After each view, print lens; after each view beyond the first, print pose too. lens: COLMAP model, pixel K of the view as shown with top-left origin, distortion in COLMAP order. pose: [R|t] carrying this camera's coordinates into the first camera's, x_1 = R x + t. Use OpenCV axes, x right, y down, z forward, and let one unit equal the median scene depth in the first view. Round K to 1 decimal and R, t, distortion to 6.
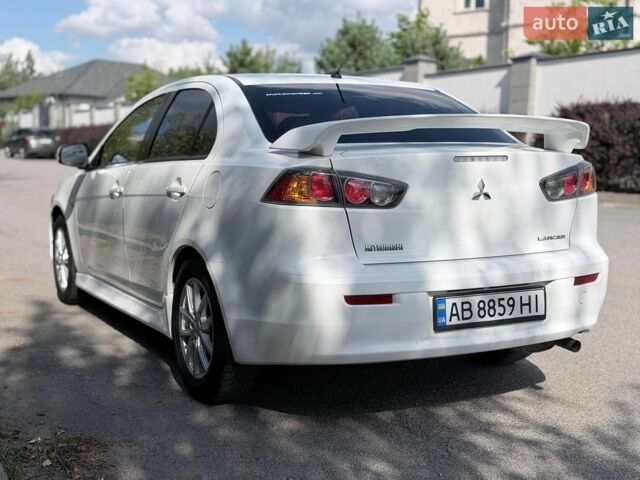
lens RADIAL K [[902.3, 0, 320.0], [0, 902.3, 240.0], [0, 0, 1]] dist [0.014464, -0.056367]
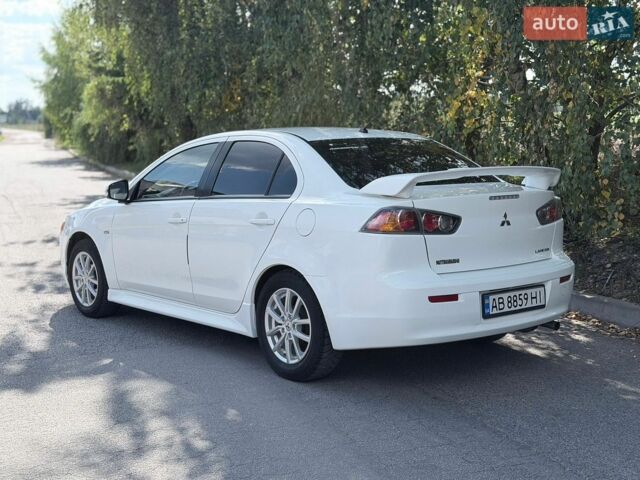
lens RADIAL K [[902.3, 0, 320.0], [0, 902.3, 240.0], [0, 0, 1]] dist [0.014464, -0.056367]
pose [[0.978449, -0.028439, 0.204522, -0.403557], [0.029970, 0.999541, -0.004391, -0.024774], [-0.204303, 0.010426, 0.978852, -0.342632]]
